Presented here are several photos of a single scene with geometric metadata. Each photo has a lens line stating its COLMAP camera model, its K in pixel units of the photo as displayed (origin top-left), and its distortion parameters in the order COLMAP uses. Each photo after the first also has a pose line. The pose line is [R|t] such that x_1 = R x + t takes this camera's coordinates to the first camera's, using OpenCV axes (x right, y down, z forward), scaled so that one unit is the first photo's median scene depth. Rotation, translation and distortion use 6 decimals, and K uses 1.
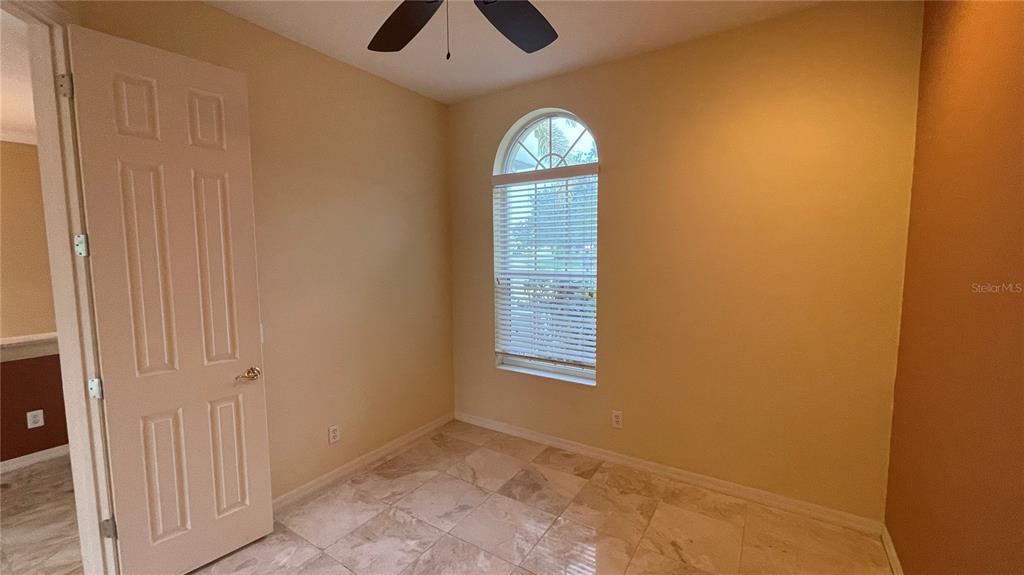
lens RADIAL K [[429.7, 0, 514.1], [0, 429.7, 286.0], [0, 0, 1]] dist [0.000734, -0.000060]
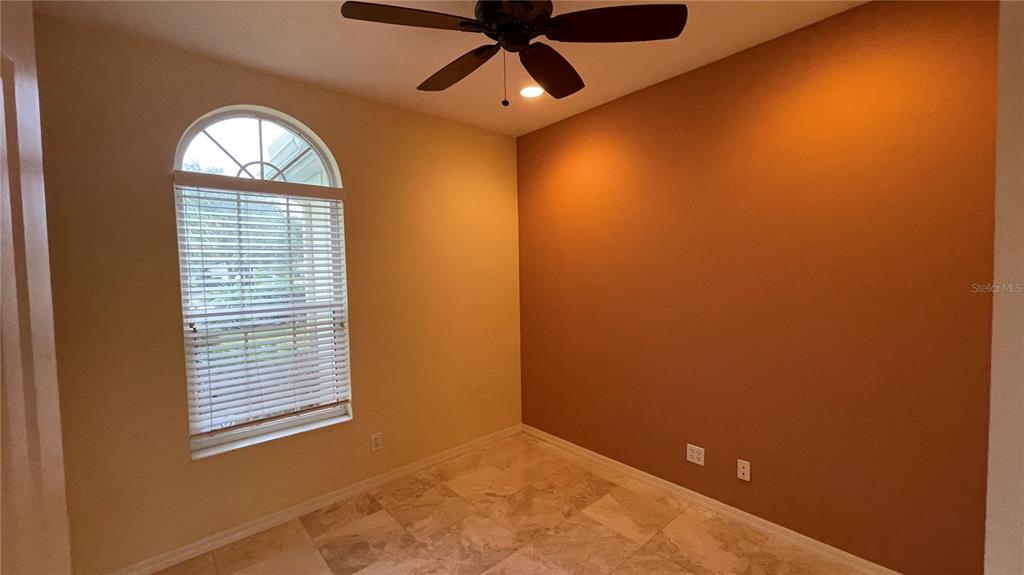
lens RADIAL K [[429.7, 0, 514.1], [0, 429.7, 286.0], [0, 0, 1]] dist [0.000734, -0.000060]
pose [[0.248216, -0.043064, 0.967747, -0.618856], [0.103014, 0.994520, 0.017834, -0.041274], [-0.963212, 0.095265, 0.251292, 0.373067]]
